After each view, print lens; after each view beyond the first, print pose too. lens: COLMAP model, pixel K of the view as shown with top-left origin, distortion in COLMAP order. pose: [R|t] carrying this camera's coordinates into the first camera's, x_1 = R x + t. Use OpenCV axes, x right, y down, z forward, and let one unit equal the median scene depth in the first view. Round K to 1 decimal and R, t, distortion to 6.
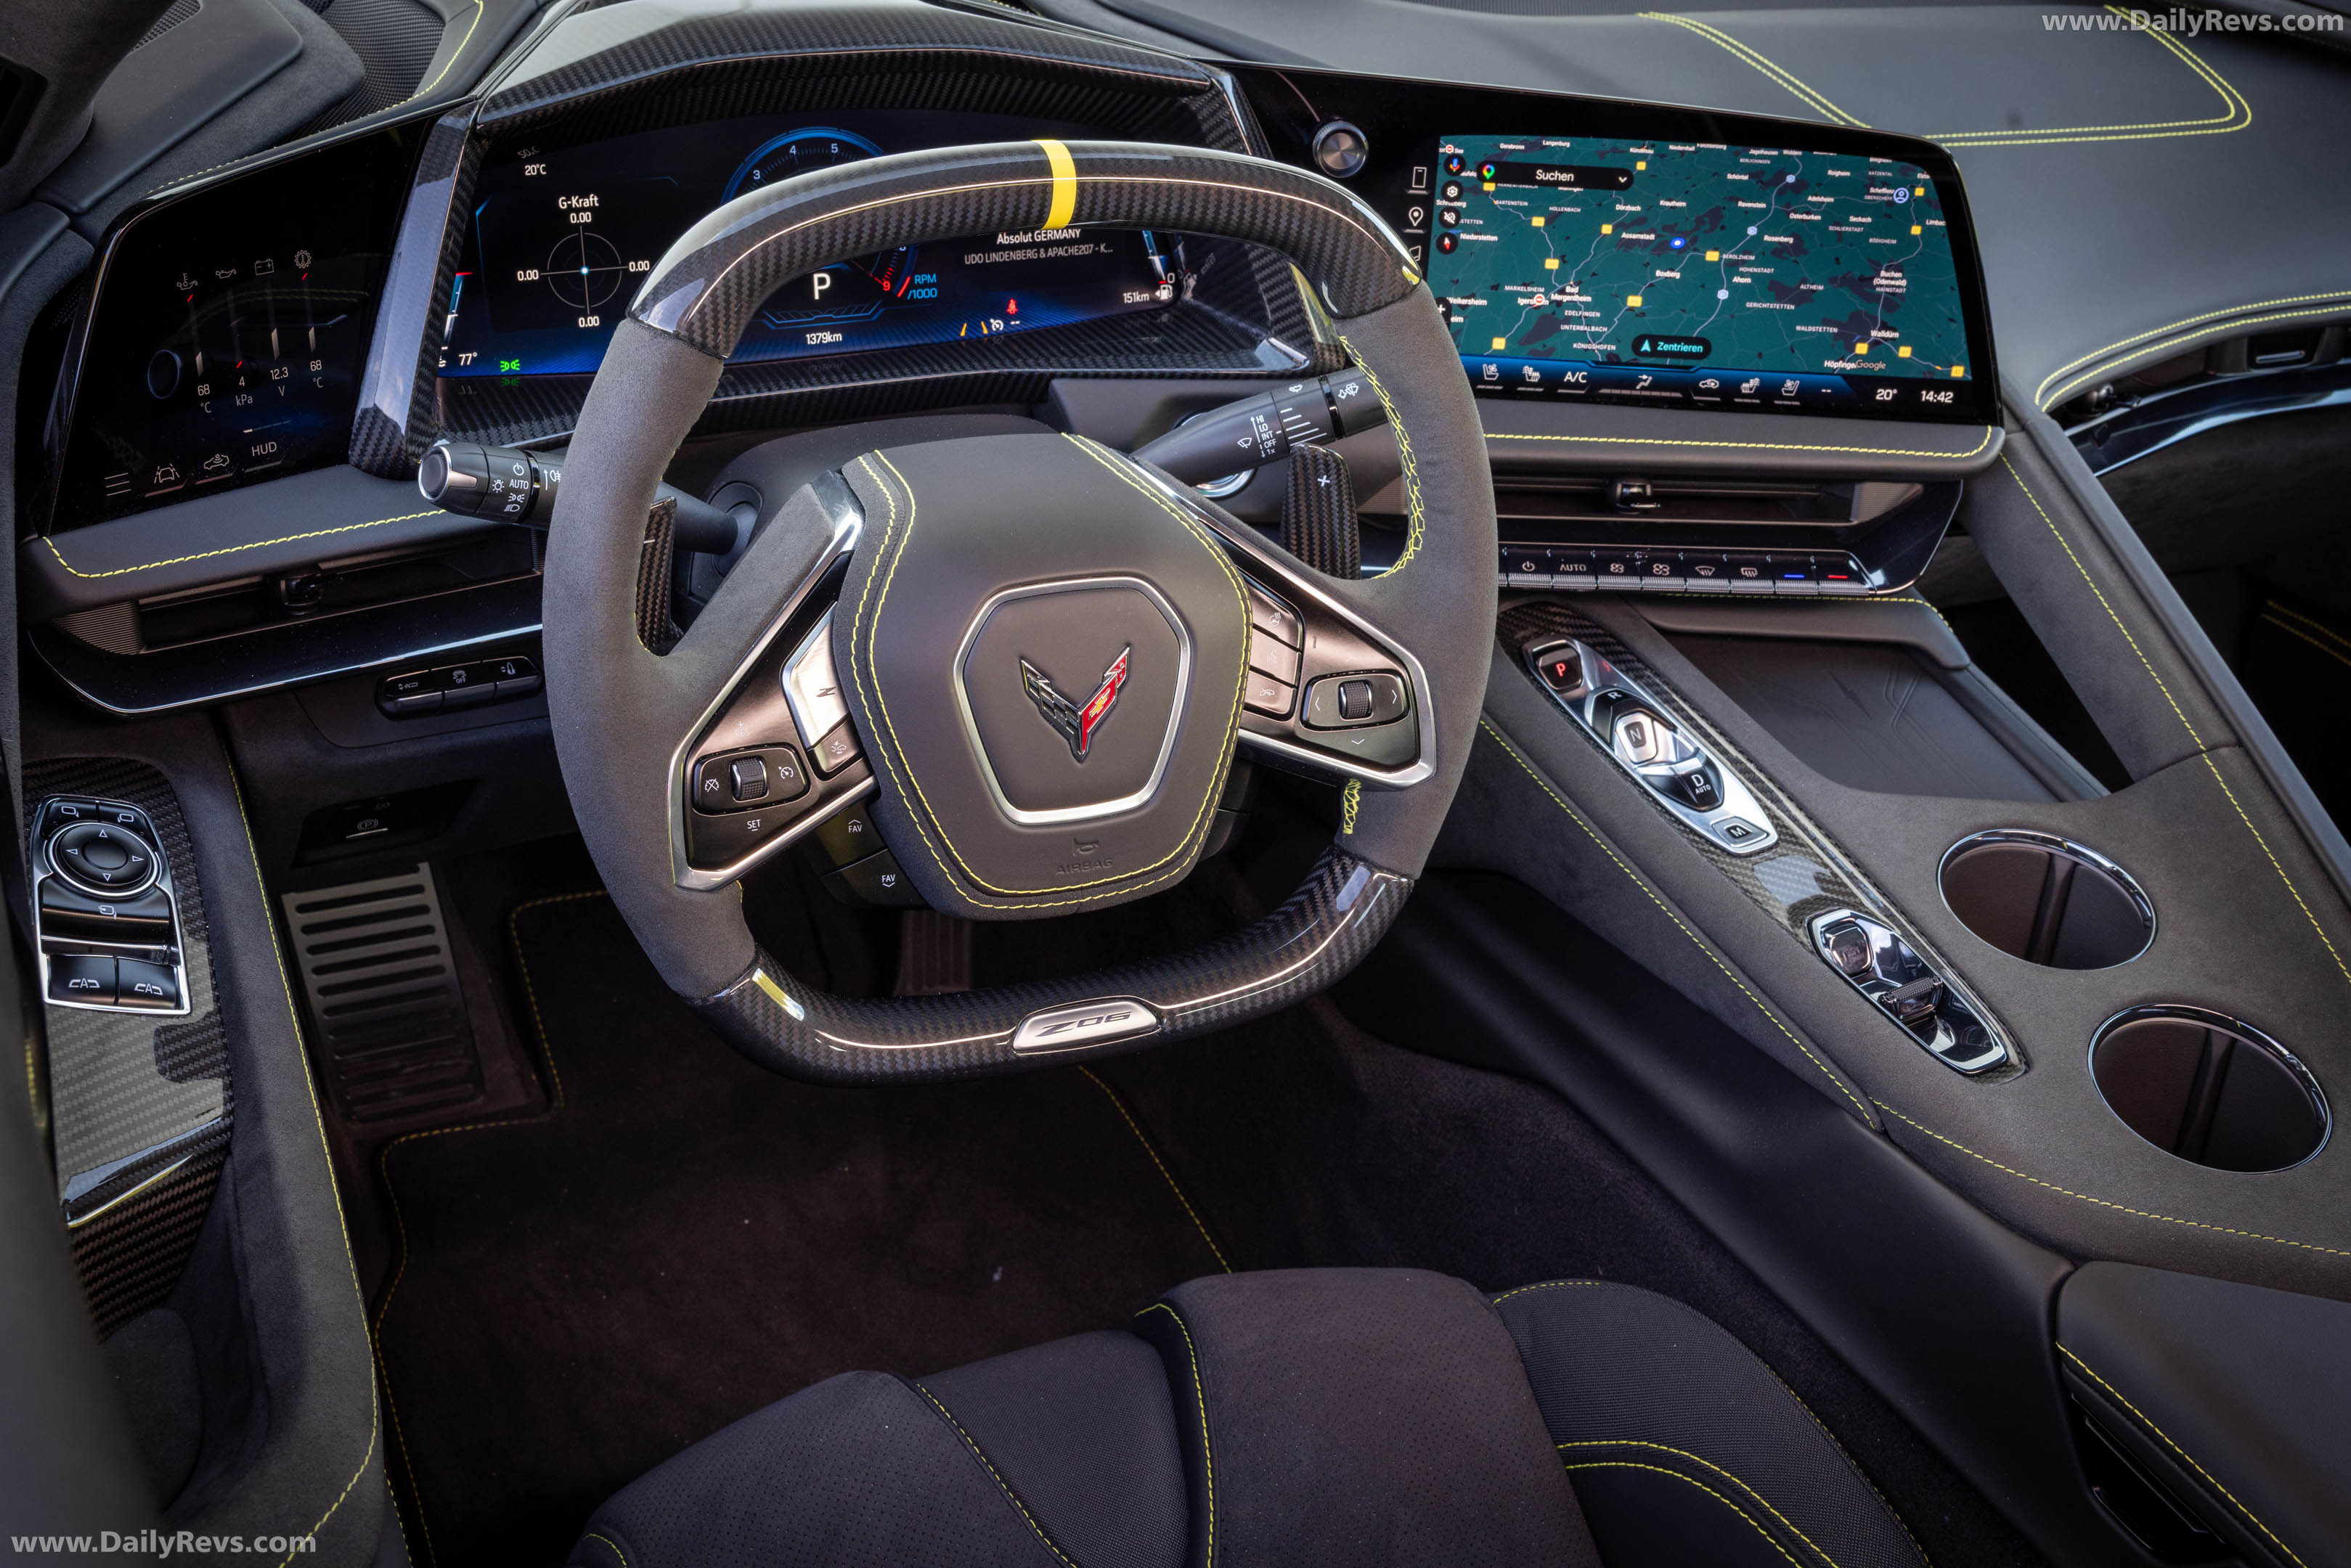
lens RADIAL K [[2608.3, 0, 1175.5], [0, 2608.3, 784.0], [0, 0, 1]] dist [0.008985, 0.026129]
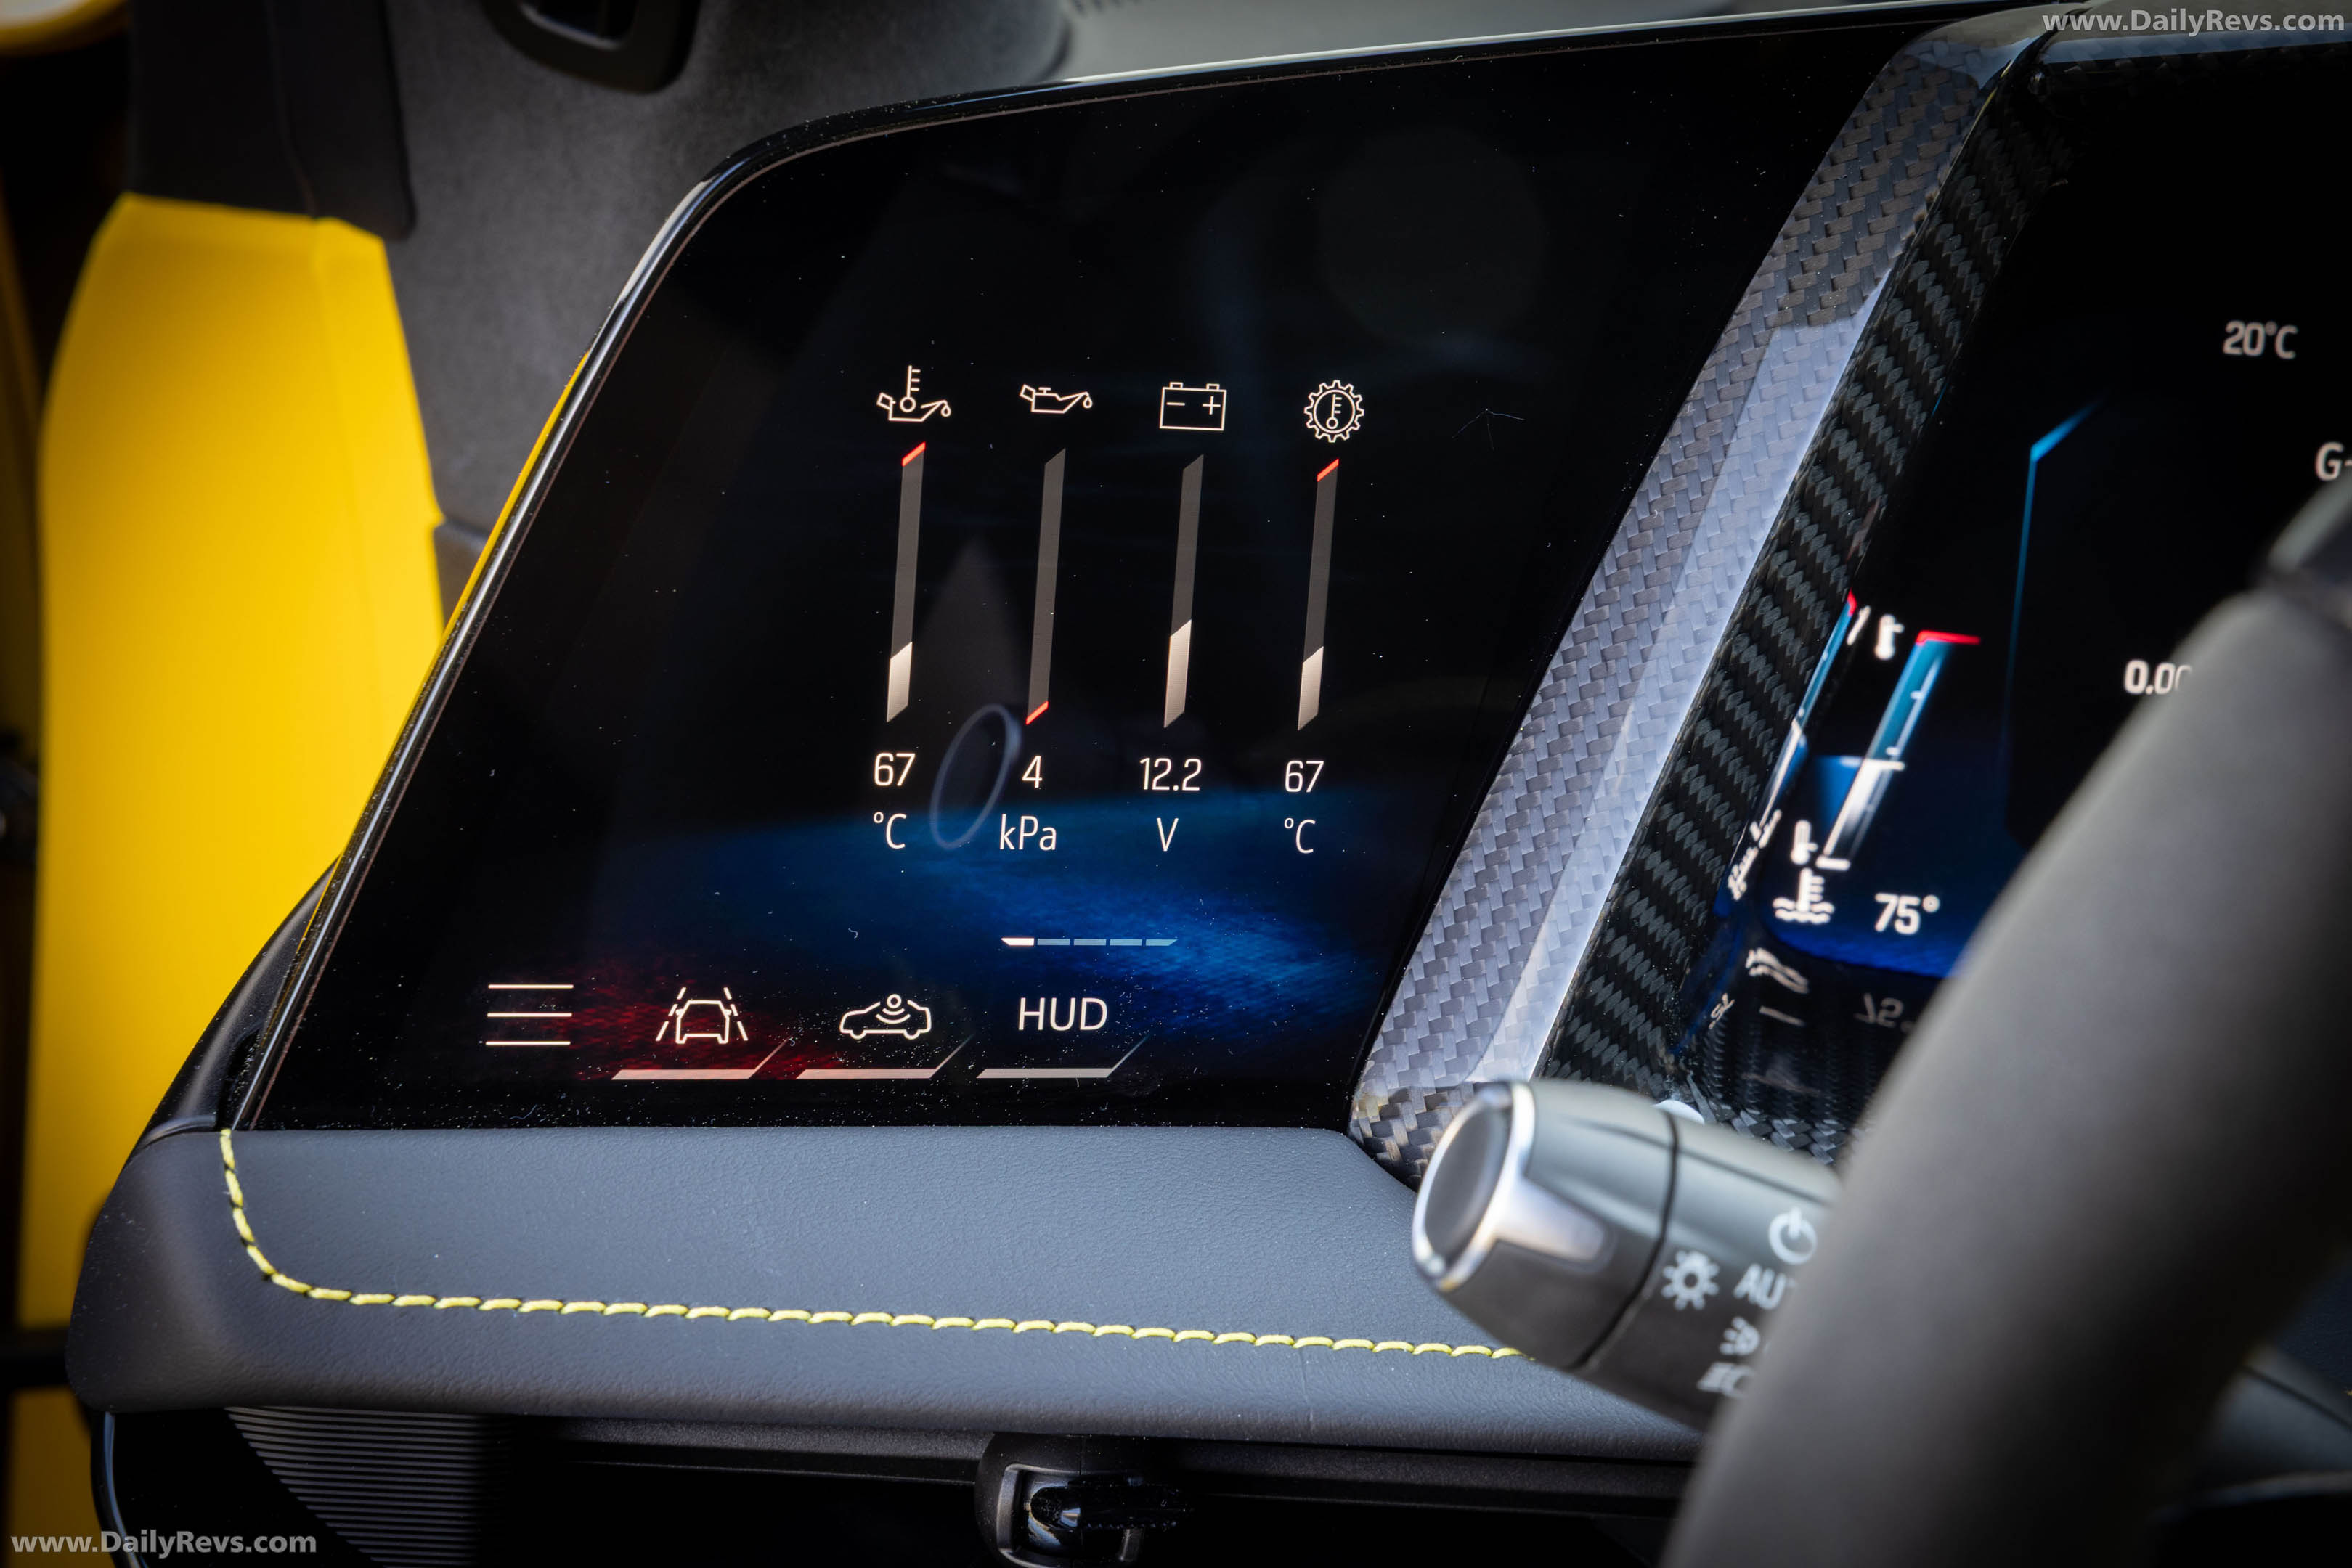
lens RADIAL K [[4595.2, 0, 1176.0], [0, 4595.2, 784.0], [0, 0, 1]] dist [0.077288, 0.187128]
pose [[0.845006, 0.147320, -0.514065, -0.079626], [-0.277099, 0.942804, -0.185301, -0.062236], [0.457364, 0.299028, 0.837497, 0.581158]]
